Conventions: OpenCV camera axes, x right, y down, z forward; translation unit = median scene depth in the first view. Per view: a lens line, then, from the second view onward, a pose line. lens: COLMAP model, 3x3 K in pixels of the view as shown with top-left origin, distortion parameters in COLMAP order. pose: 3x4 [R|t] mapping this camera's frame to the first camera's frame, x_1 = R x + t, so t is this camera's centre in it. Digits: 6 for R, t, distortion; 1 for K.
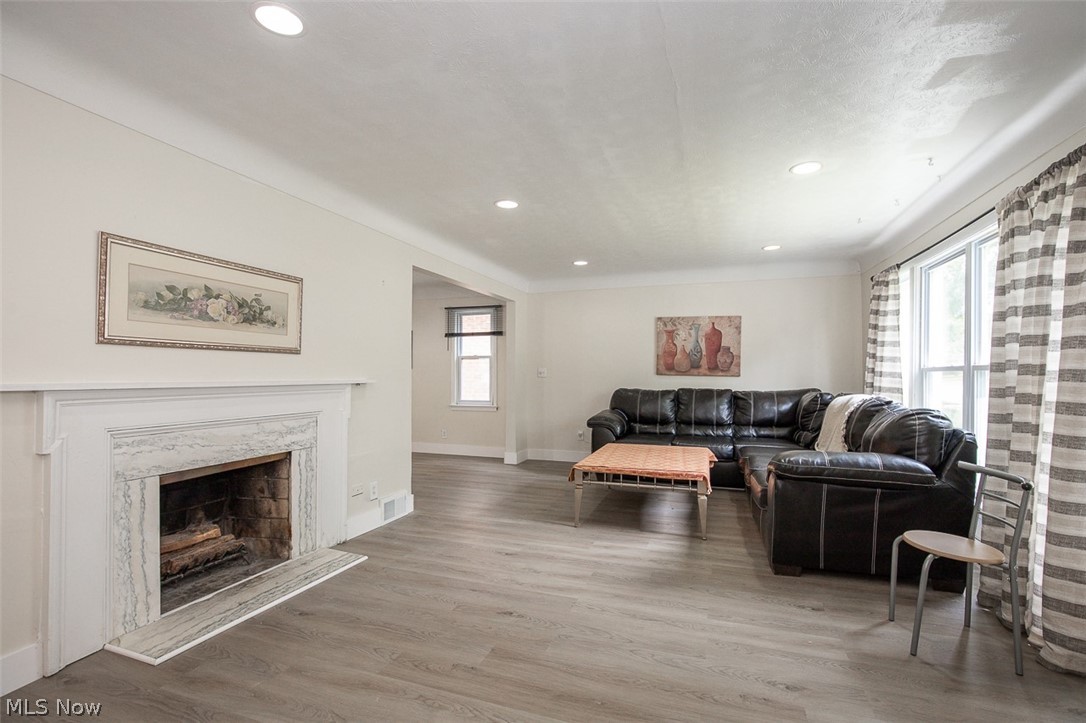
lens RADIAL K [[500.7, 0, 545.3], [0, 500.7, 367.9], [0, 0, 1]] dist [-0.003151, 0.000136]
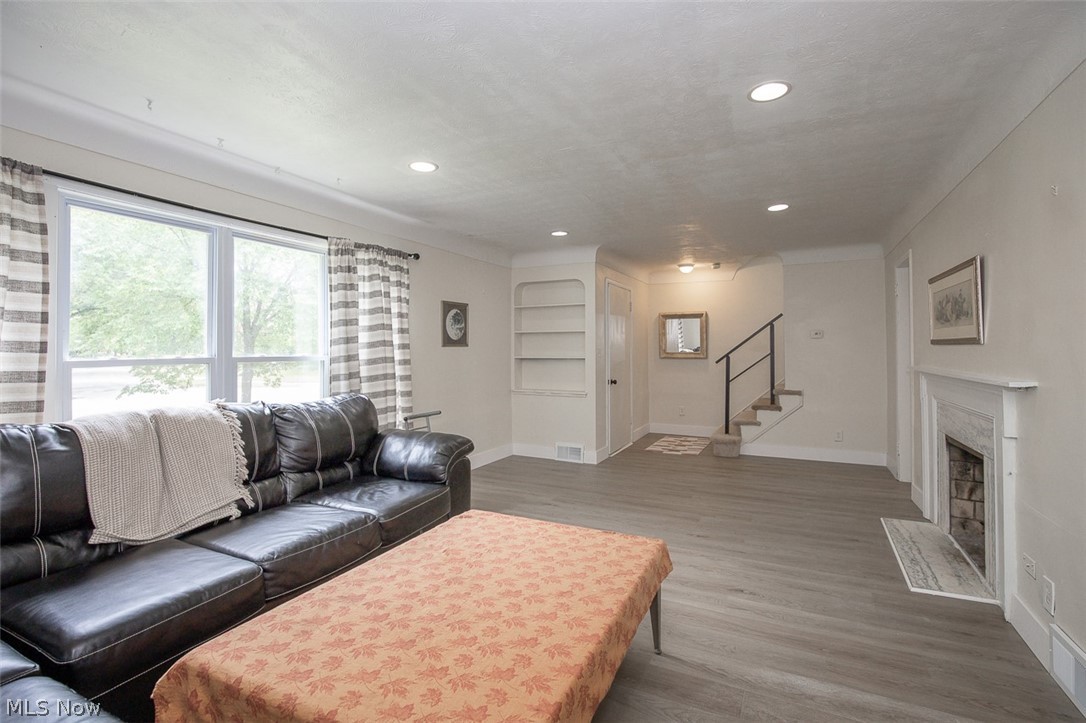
lens RADIAL K [[505.6, 0, 538.0], [0, 505.6, 340.4], [0, 0, 1]] dist [-0.003587, -0.000152]
pose [[-0.991245, 0.004346, 0.131967, 0.144567], [0.000674, 0.999612, -0.027859, -0.010452], [-0.132037, -0.027527, -0.990863, 1.928282]]
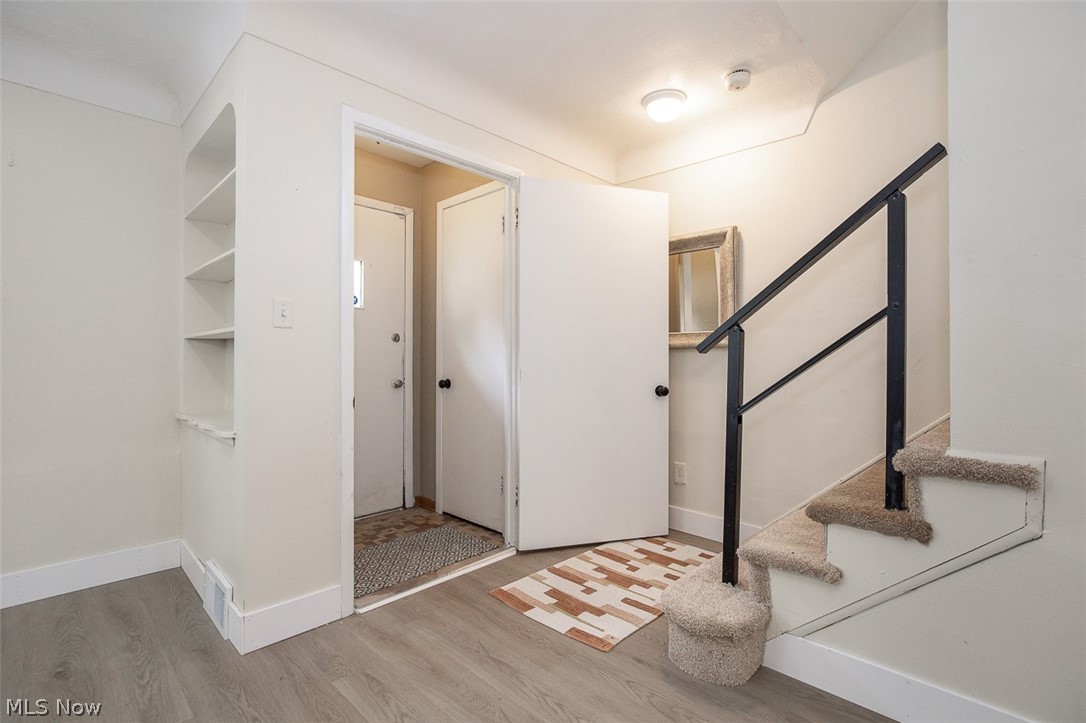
lens RADIAL K [[500.7, 0, 545.3], [0, 500.7, 367.9], [0, 0, 1]] dist [-0.003151, 0.000136]
pose [[-0.906159, -0.000310, 0.422936, -0.382136], [-0.002675, 0.999984, -0.004998, 0.045713], [-0.422928, -0.005660, -0.906146, 0.487971]]
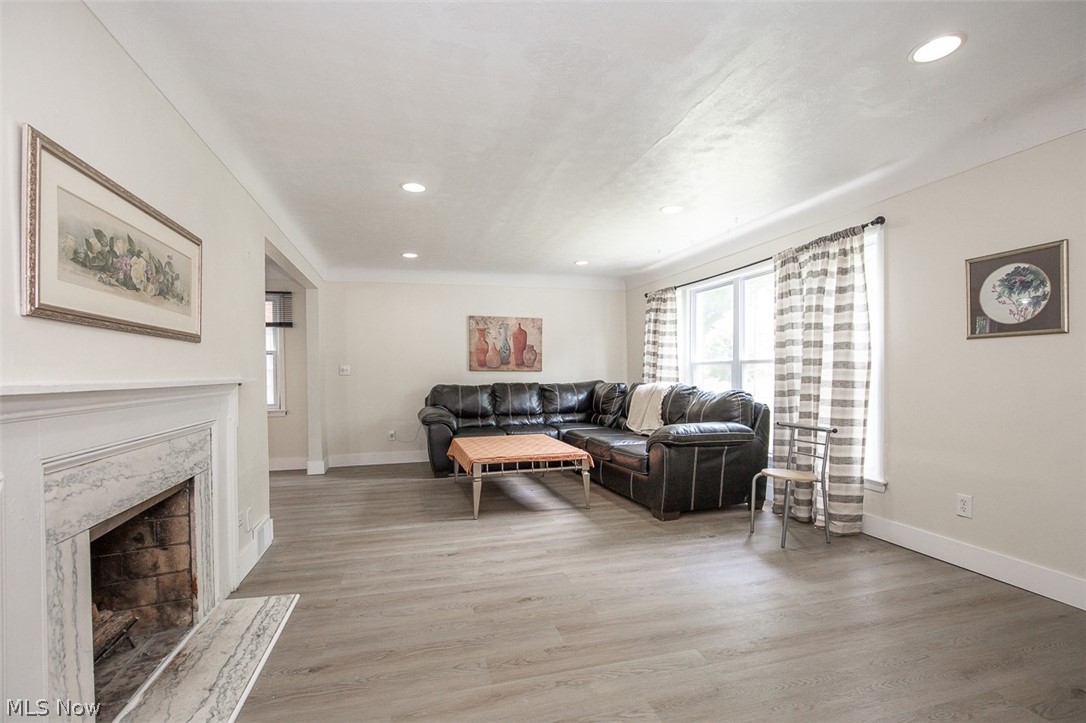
lens RADIAL K [[499.6, 0, 545.6], [0, 499.6, 375.0], [0, 0, 1]] dist [-0.011277, 0.007444]
pose [[0.818602, -0.014880, 0.574169, -0.488956], [0.005406, 0.999820, 0.018204, 0.008660], [-0.574336, -0.011798, 0.818534, 0.113531]]
